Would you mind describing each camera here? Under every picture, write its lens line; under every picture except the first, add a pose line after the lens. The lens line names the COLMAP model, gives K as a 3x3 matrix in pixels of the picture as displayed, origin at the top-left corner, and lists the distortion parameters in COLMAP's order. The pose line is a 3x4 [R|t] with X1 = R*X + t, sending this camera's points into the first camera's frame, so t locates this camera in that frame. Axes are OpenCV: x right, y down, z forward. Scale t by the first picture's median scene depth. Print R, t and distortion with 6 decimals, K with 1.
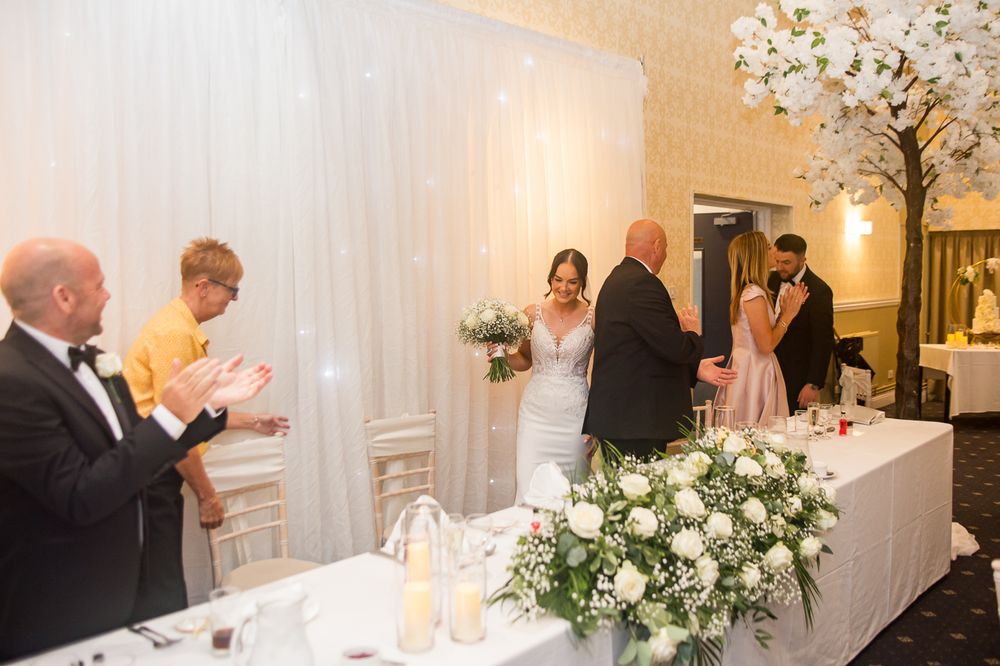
lens RADIAL K [[861.1, 0, 535.7], [0, 861.1, 331.4], [0, 0, 1]] dist [-0.059677, 0.055290]
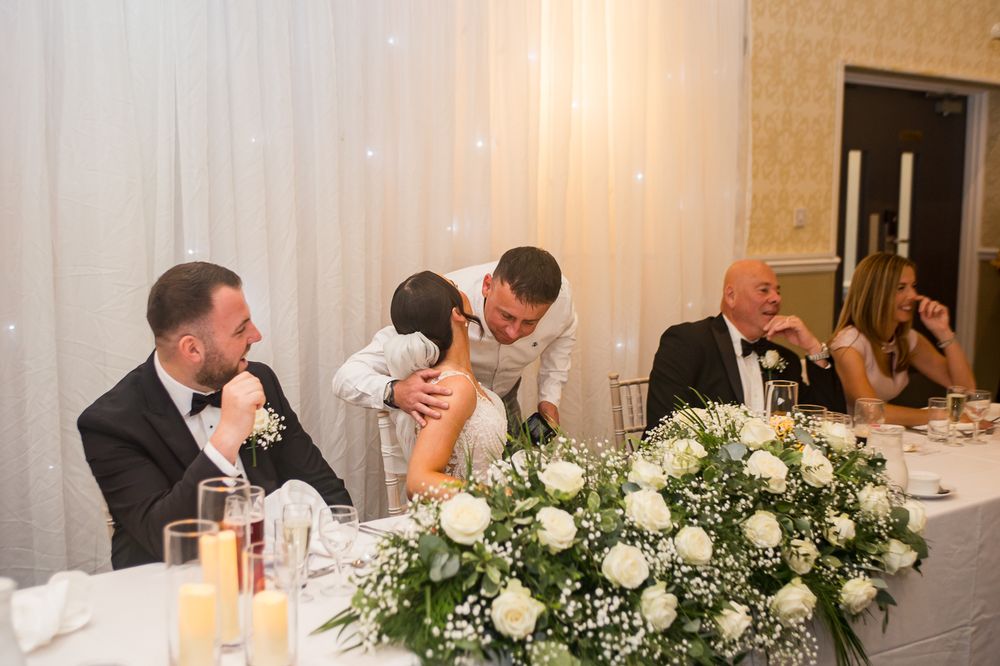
lens RADIAL K [[1281.4, 0, 502.4], [0, 1281.4, 333.1], [0, 0, 1]] dist [0.016030, 0.000000]
pose [[0.988324, 0.040201, -0.146967, 0.122768], [-0.033656, 0.998339, 0.046755, 0.008737], [0.148603, -0.041262, 0.988036, -0.015913]]
